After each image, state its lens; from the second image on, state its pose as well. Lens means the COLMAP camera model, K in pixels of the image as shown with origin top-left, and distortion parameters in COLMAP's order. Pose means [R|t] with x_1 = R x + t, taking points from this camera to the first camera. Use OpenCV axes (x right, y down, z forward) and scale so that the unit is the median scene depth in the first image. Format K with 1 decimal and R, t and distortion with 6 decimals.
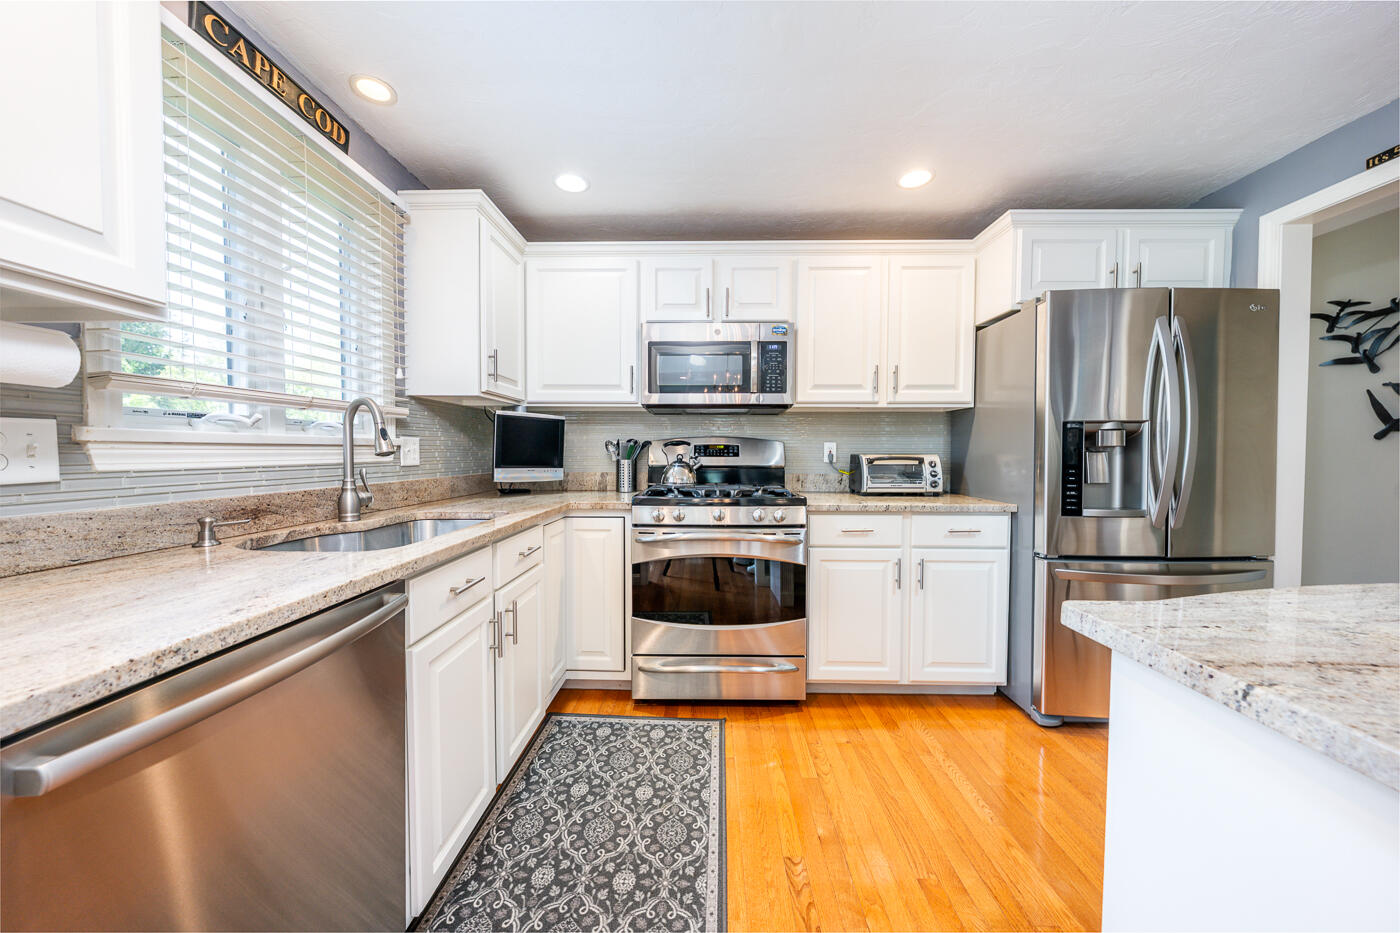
lens RADIAL K [[474.5, 0, 706.0], [0, 474.5, 466.2], [0, 0, 1]] dist [0.000389, -0.000053]
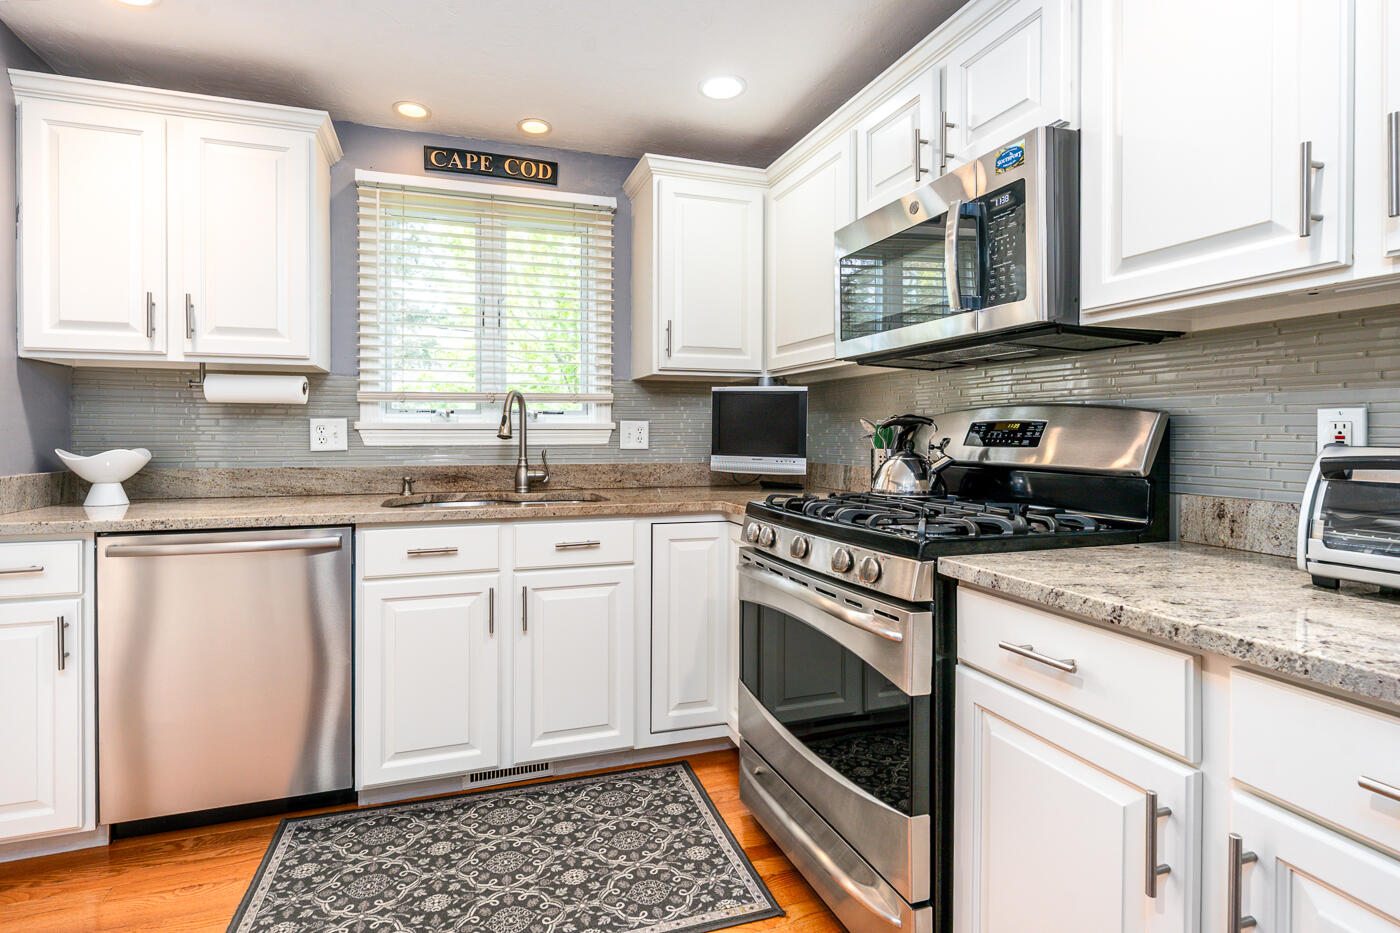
lens RADIAL K [[670.8, 0, 685.5], [0, 670.8, 440.5], [0, 0, 1]] dist [0.004322, -0.000009]
pose [[0.342410, 0.007322, -0.939522, 0.744001], [-0.031167, 0.999508, -0.003569, -0.018244], [0.939034, 0.030504, 0.342469, 0.603223]]
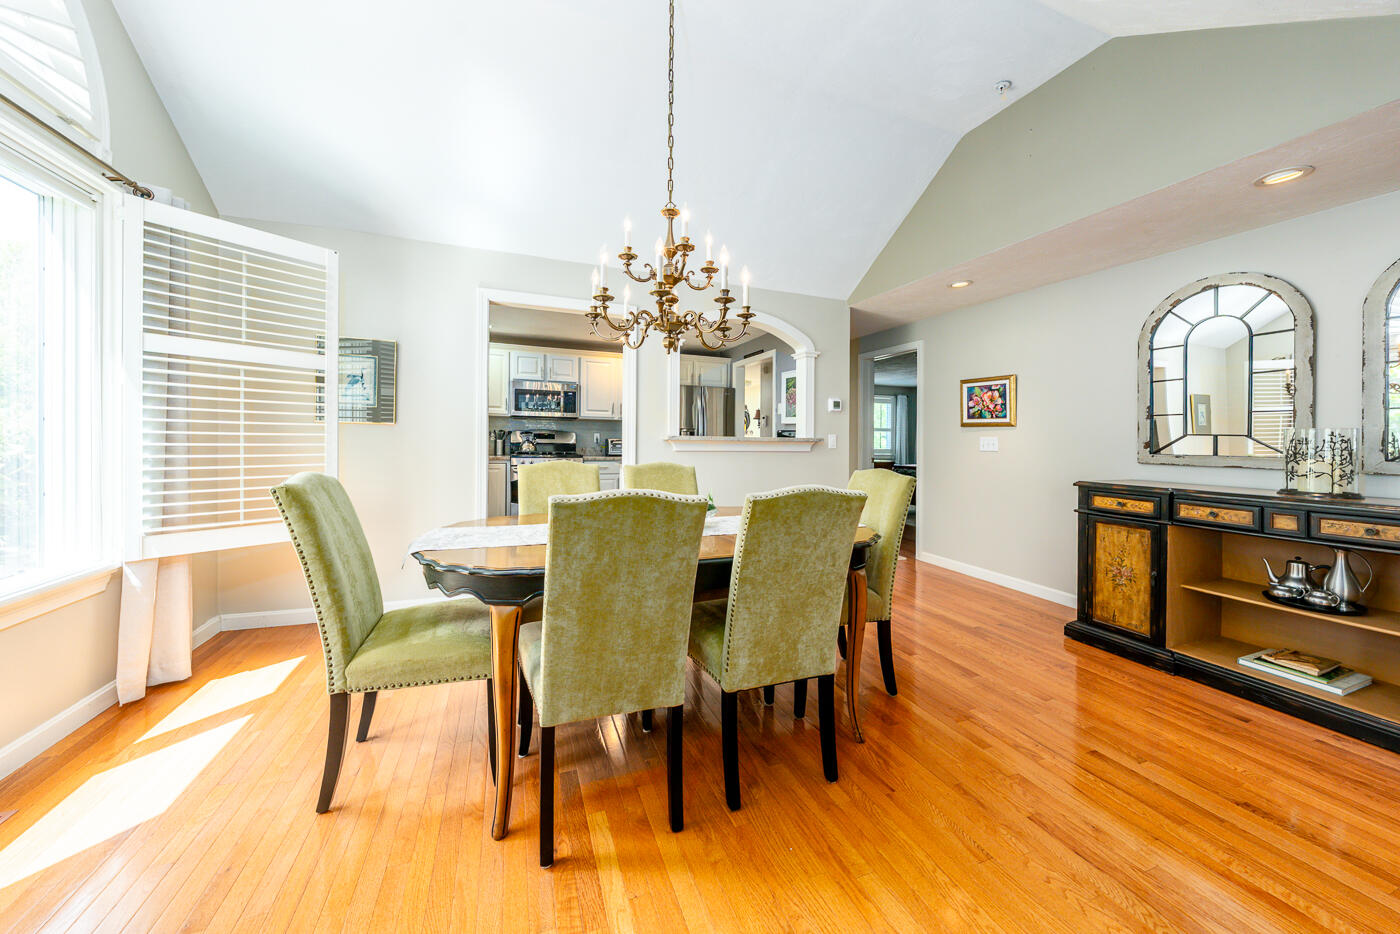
lens RADIAL K [[474.5, 0, 706.3], [0, 474.5, 439.8], [0, 0, 1]] dist [0.000389, -0.000053]
pose [[0.920701, 0.012436, 0.390071, -0.188539], [-0.000895, 0.999557, -0.029755, 0.064890], [-0.390268, 0.027047, 0.920304, -1.743102]]
